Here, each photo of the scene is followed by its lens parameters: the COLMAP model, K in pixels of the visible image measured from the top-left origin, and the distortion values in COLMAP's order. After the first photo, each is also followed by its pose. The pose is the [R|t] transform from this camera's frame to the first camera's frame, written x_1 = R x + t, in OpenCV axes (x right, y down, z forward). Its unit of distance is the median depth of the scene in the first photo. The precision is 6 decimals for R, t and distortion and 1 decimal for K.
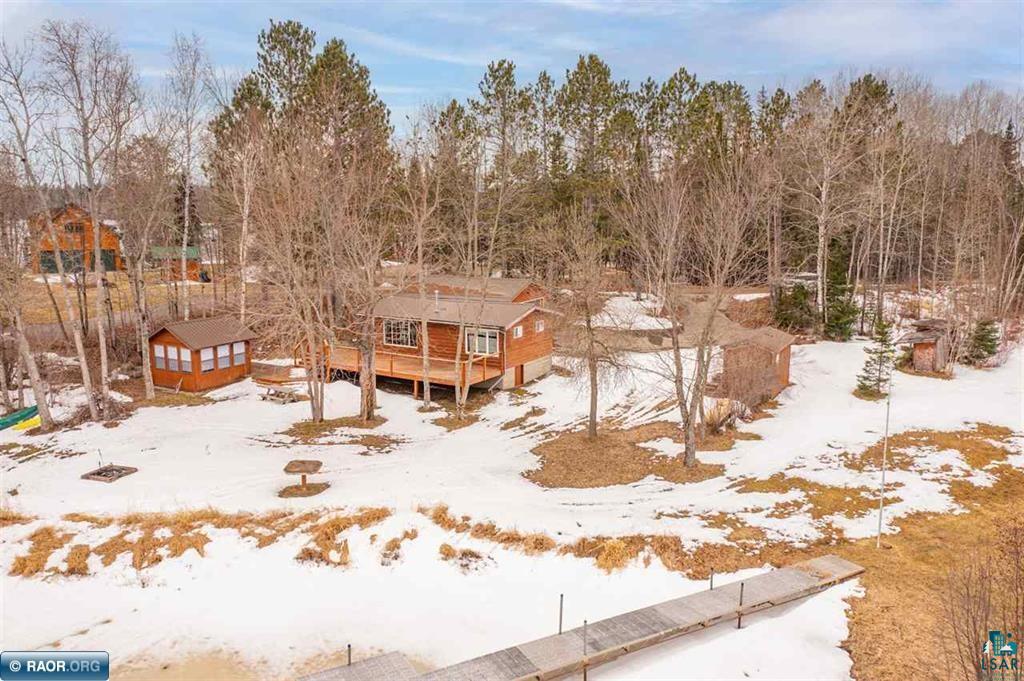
lens RADIAL K [[809.6, 0, 512.0], [0, 809.6, 340.5], [0, 0, 1]] dist [-0.019659, 0.001550]
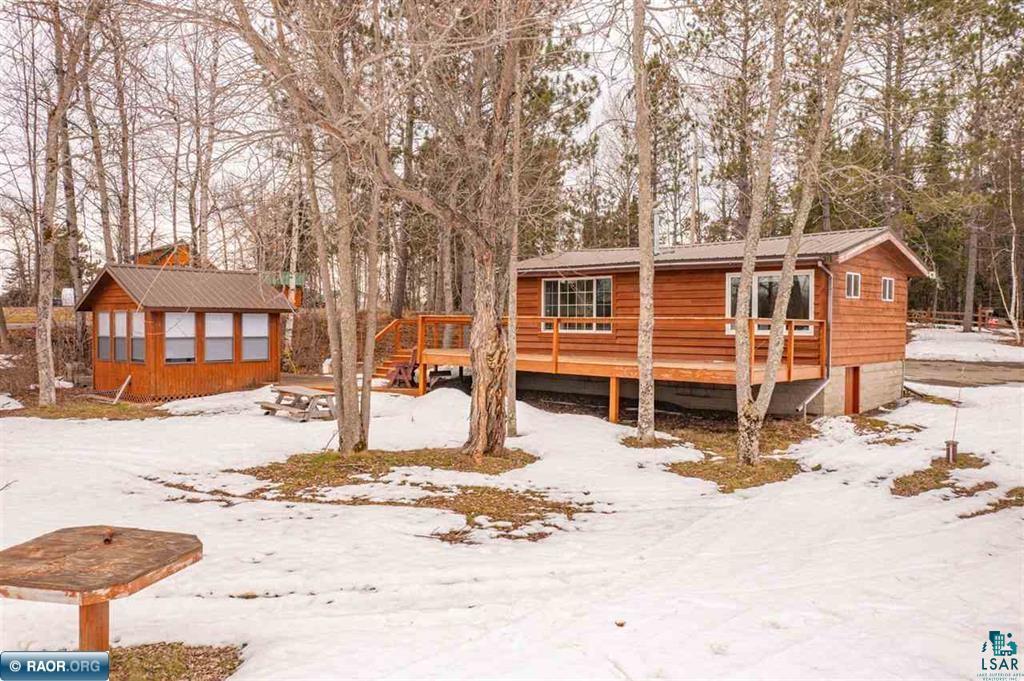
lens RADIAL K [[809.6, 0, 512.0], [0, 809.6, 340.5], [0, 0, 1]] dist [-0.019659, 0.001550]
pose [[0.979453, 0.008959, -0.201473, -0.096592], [-0.038976, 0.988587, -0.145523, 0.102023], [0.197870, 0.150386, 0.968624, 0.654947]]
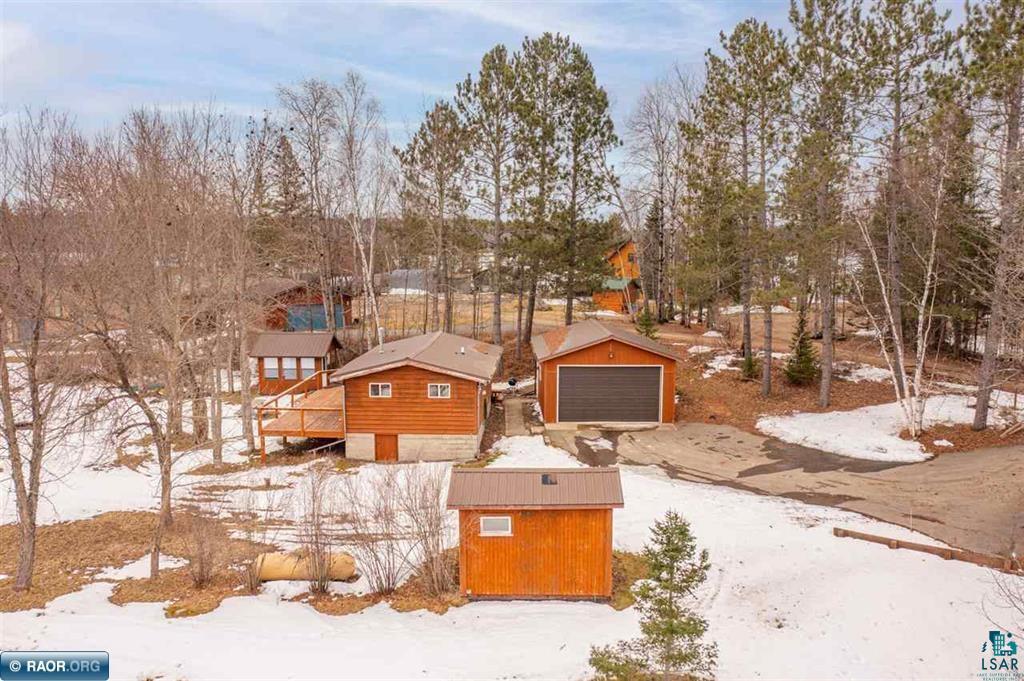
lens RADIAL K [[804.7, 0, 512.0], [0, 804.7, 340.5], [0, 0, 1]] dist [-0.012585, -0.004901]
pose [[0.465413, 0.108349, -0.878437, 0.859587], [-0.147332, 0.988116, 0.043818, -0.128267], [0.872745, 0.109028, 0.475845, 0.871399]]
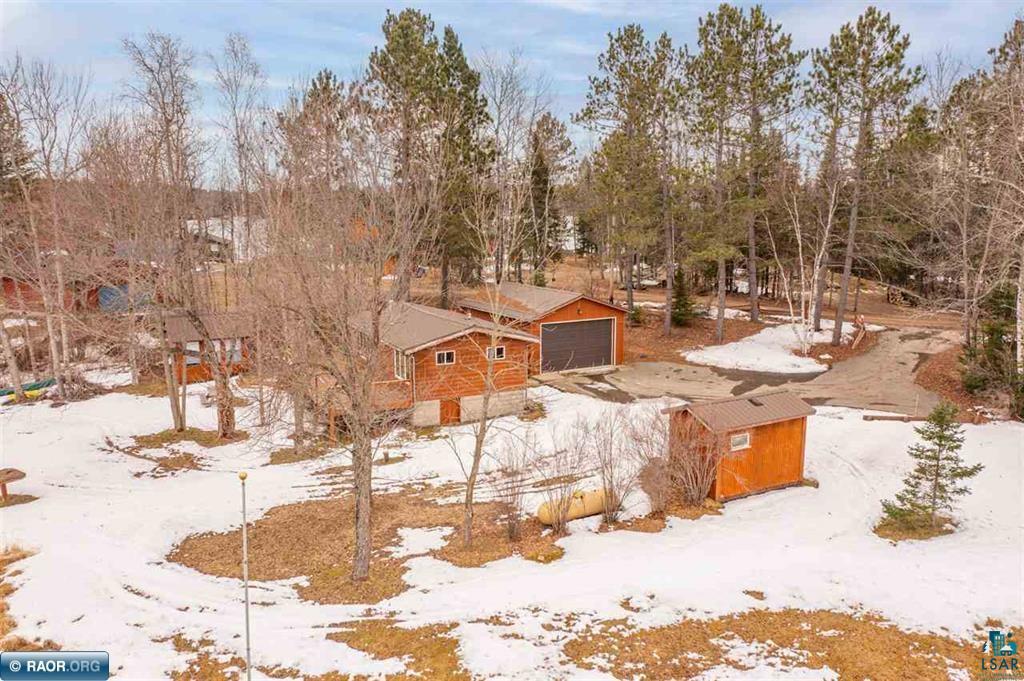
lens RADIAL K [[809.6, 0, 512.0], [0, 809.6, 340.5], [0, 0, 1]] dist [-0.019659, 0.001550]
pose [[0.839127, 0.093188, -0.535894, 0.585775], [-0.089945, 0.995424, 0.032256, -0.070758], [0.536448, 0.021134, 0.843669, 0.409007]]
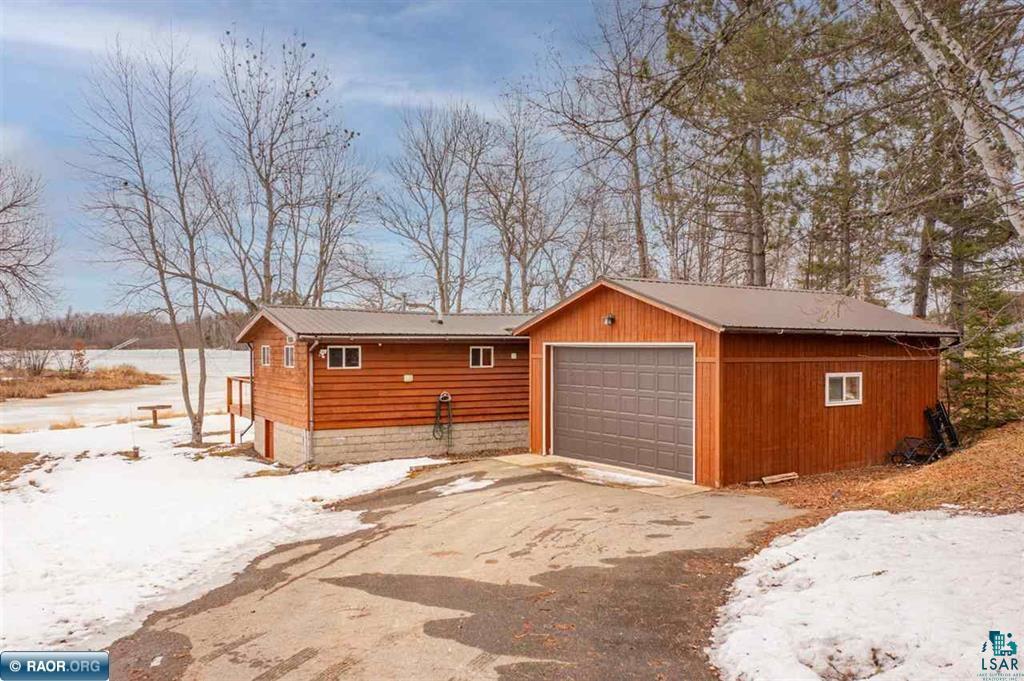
lens RADIAL K [[809.6, 0, 512.0], [0, 809.6, 340.5], [0, 0, 1]] dist [-0.019659, 0.001550]
pose [[-0.464671, -0.009591, -0.885432, 0.476892], [-0.154224, 0.985535, 0.070261, -0.097489], [0.871950, 0.169203, -0.459428, 1.641771]]
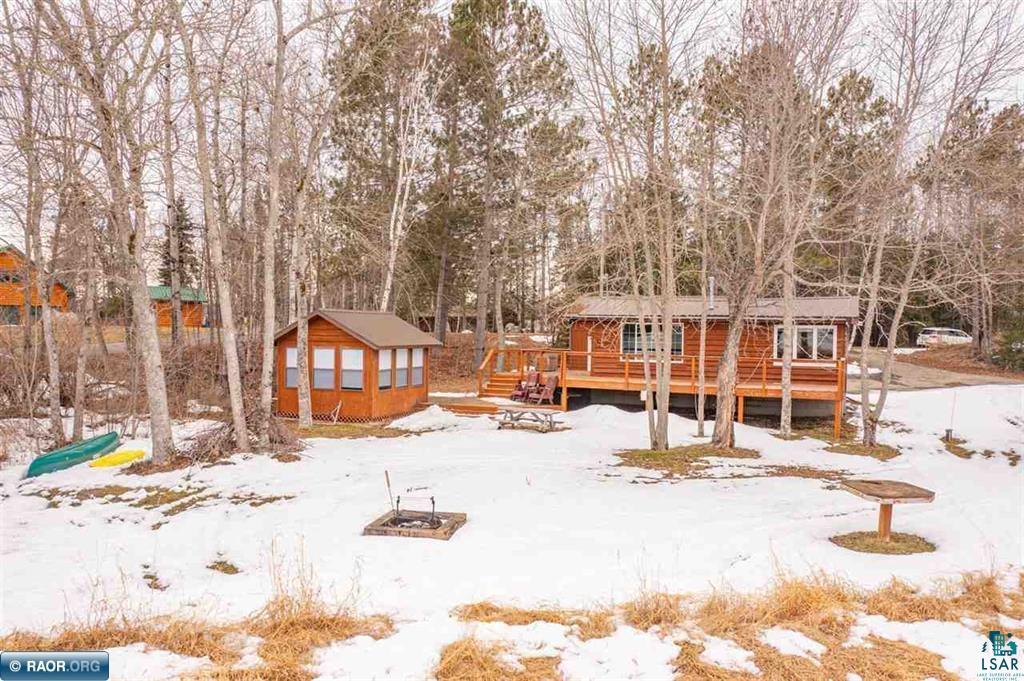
lens RADIAL K [[804.7, 0, 512.0], [0, 804.7, 340.5], [0, 0, 1]] dist [-0.012585, -0.004901]
pose [[0.990283, 0.009412, 0.138746, -0.421904], [0.011997, 0.988205, -0.152664, 0.110336], [-0.138547, 0.152845, 0.978490, 0.449164]]
